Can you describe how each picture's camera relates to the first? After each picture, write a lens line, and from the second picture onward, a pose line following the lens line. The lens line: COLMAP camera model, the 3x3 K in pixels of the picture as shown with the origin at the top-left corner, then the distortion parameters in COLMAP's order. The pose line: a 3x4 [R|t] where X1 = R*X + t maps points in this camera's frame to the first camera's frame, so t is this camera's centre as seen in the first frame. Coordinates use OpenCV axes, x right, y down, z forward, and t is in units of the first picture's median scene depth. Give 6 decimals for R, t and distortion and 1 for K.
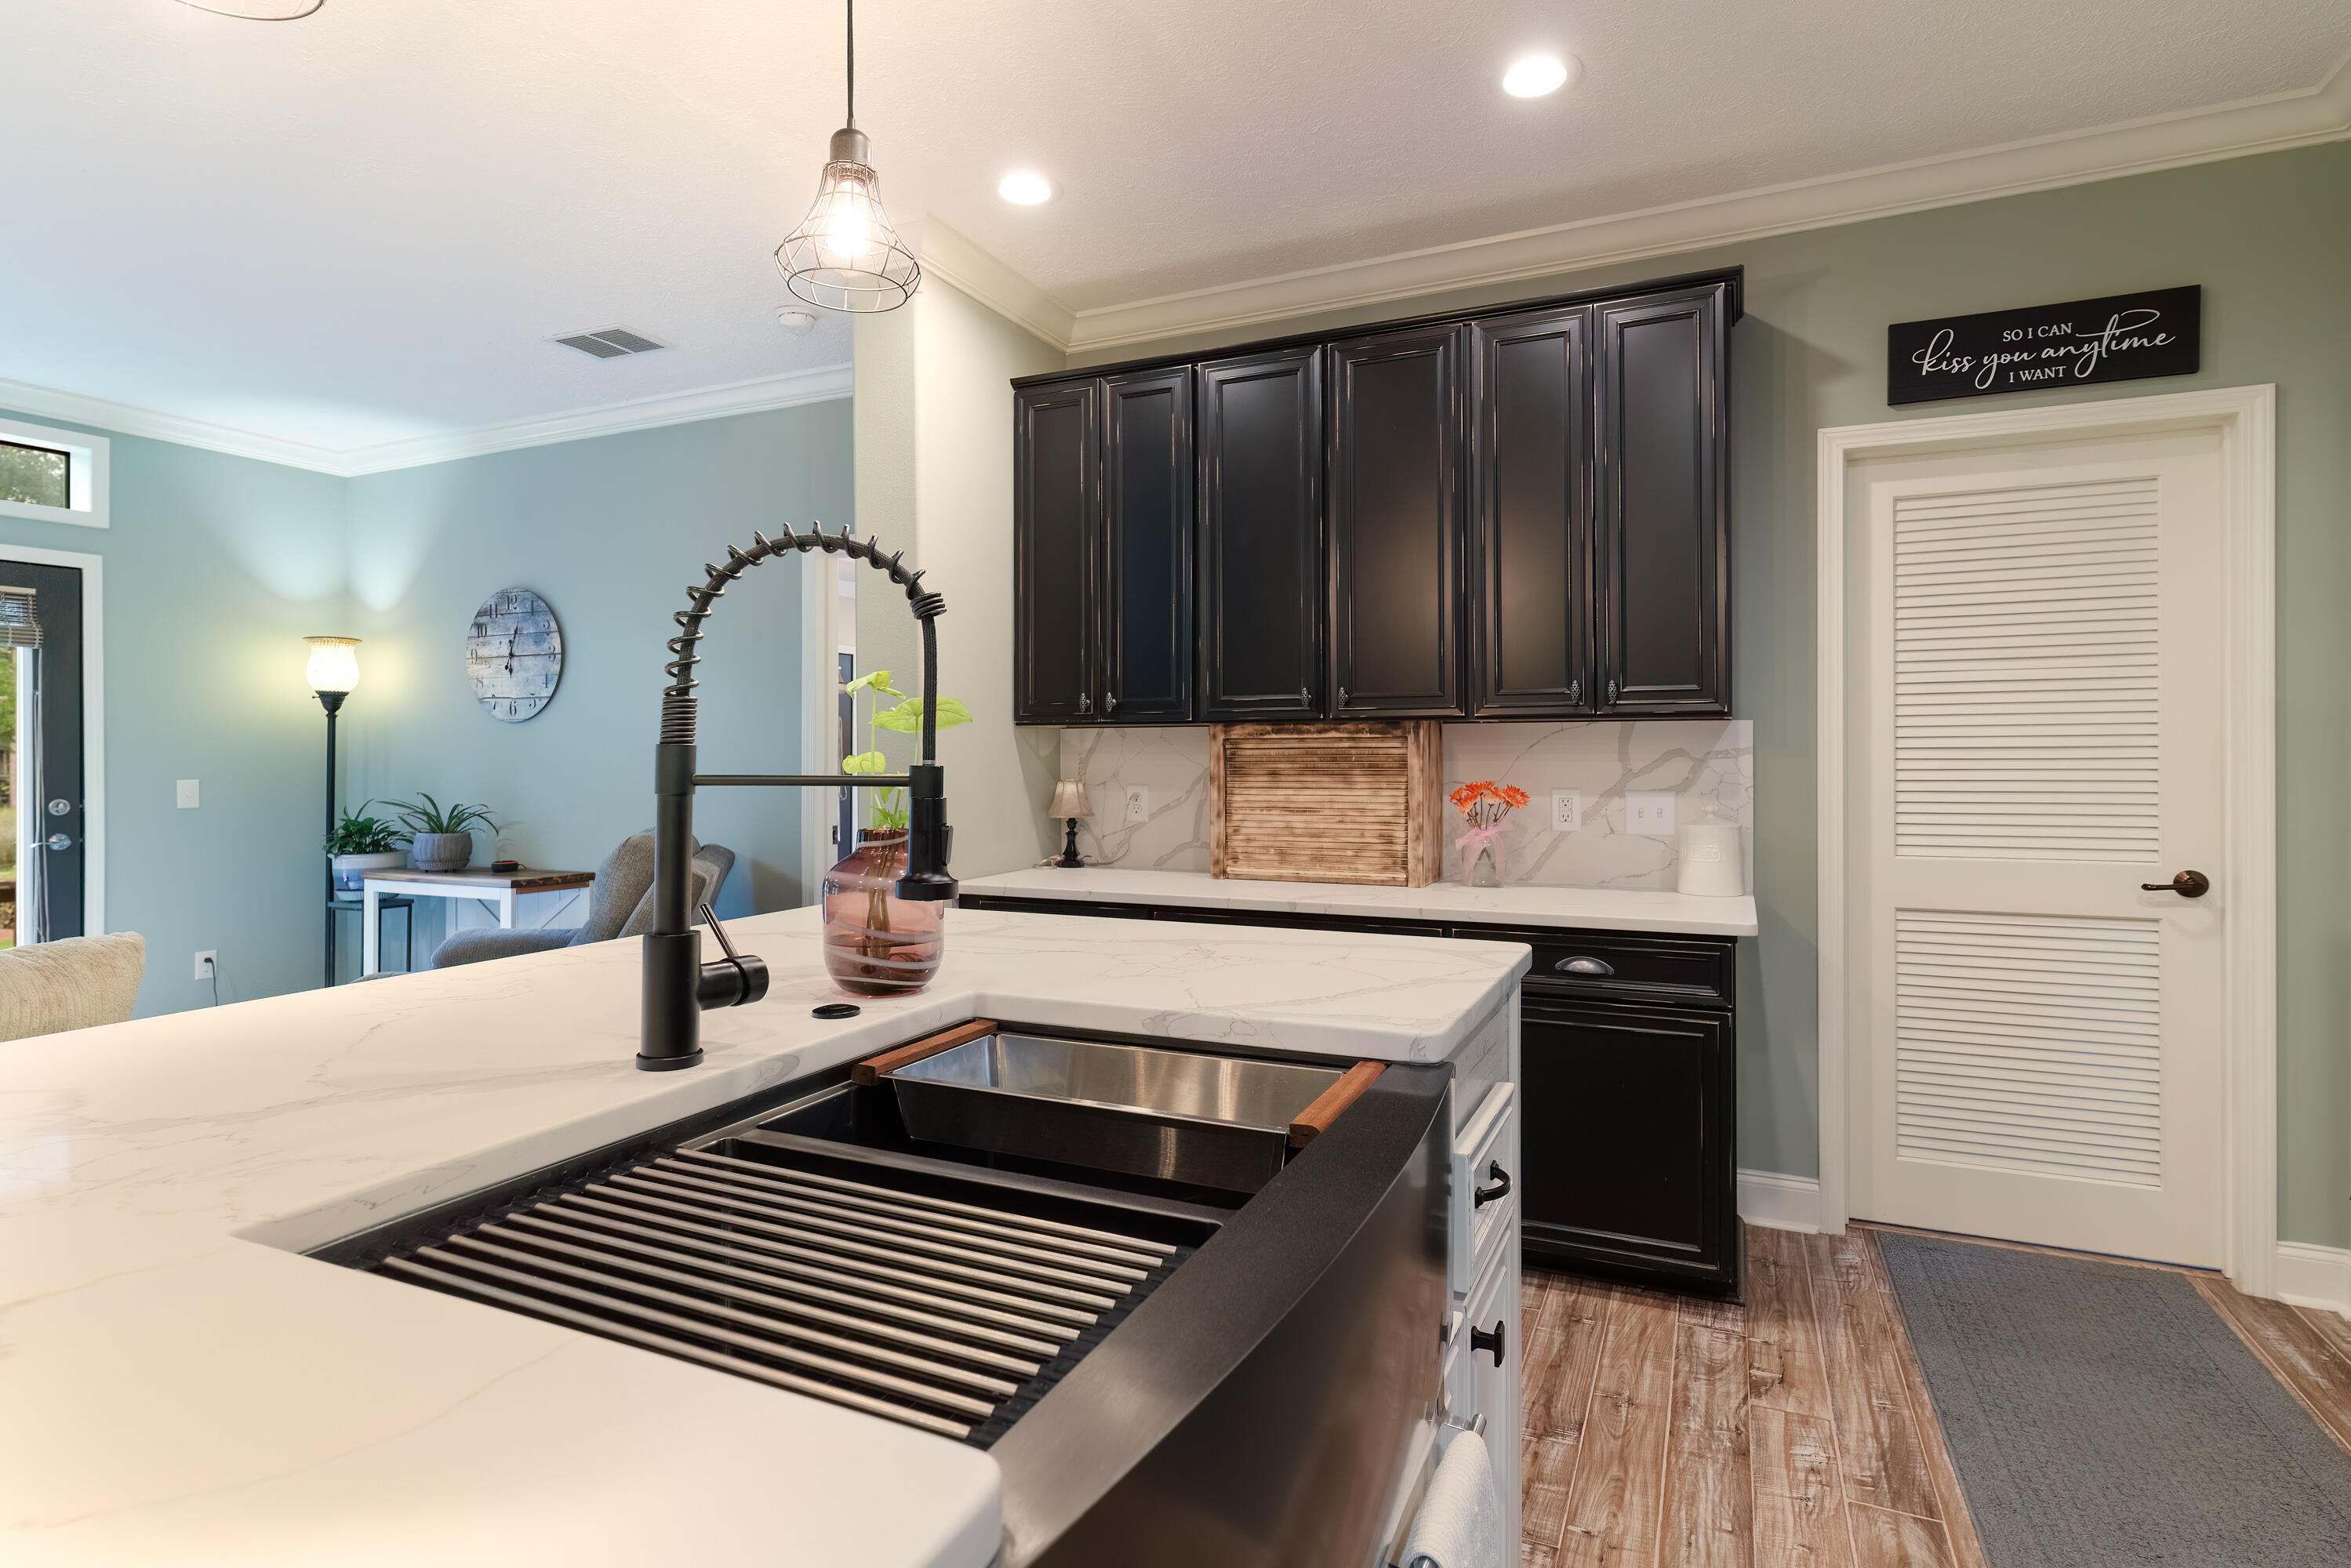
lens RADIAL K [[946.6, 0, 1167.6], [0, 946.6, 761.6], [0, 0, 1]] dist [-0.000485, -0.000215]
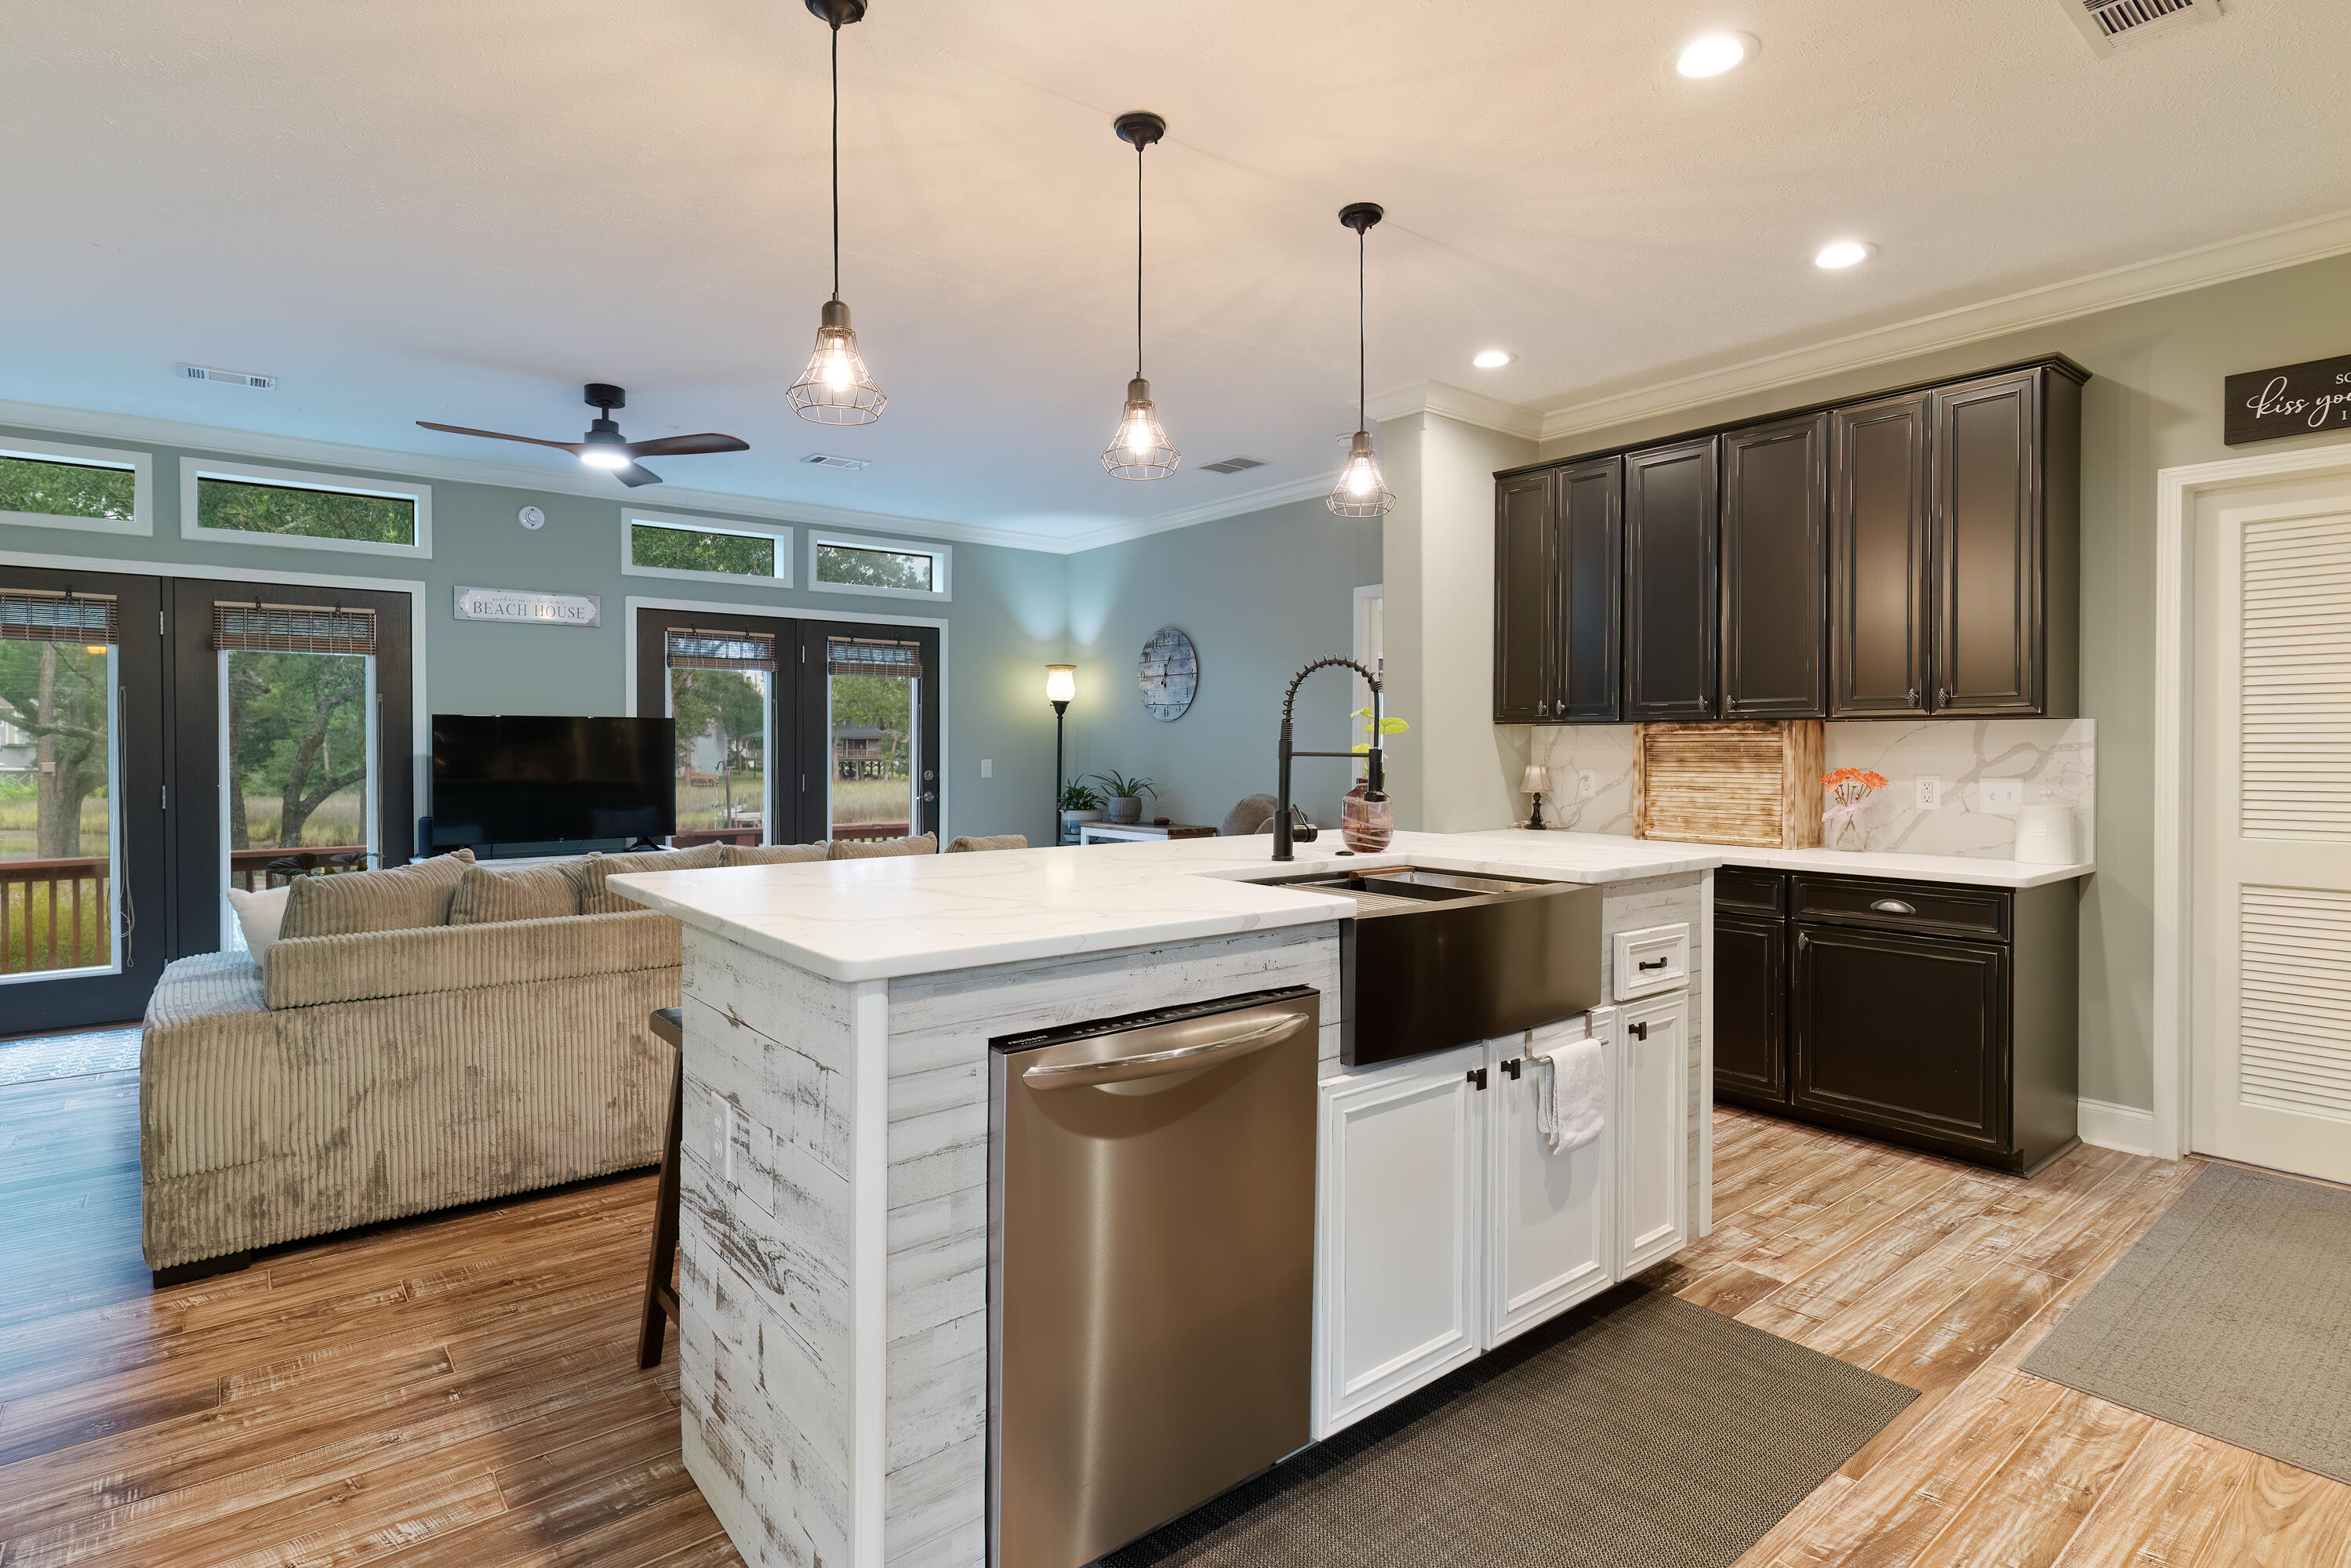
lens RADIAL K [[1155.8, 0, 1166.8], [0, 1155.8, 746.2], [0, 0, 1]] dist [0.002169, 0.000086]
pose [[0.851106, 0.004273, -0.524977, 0.357681], [-0.007884, 0.999958, -0.004642, 0.005956], [0.524935, 0.008090, 0.851104, -0.769901]]
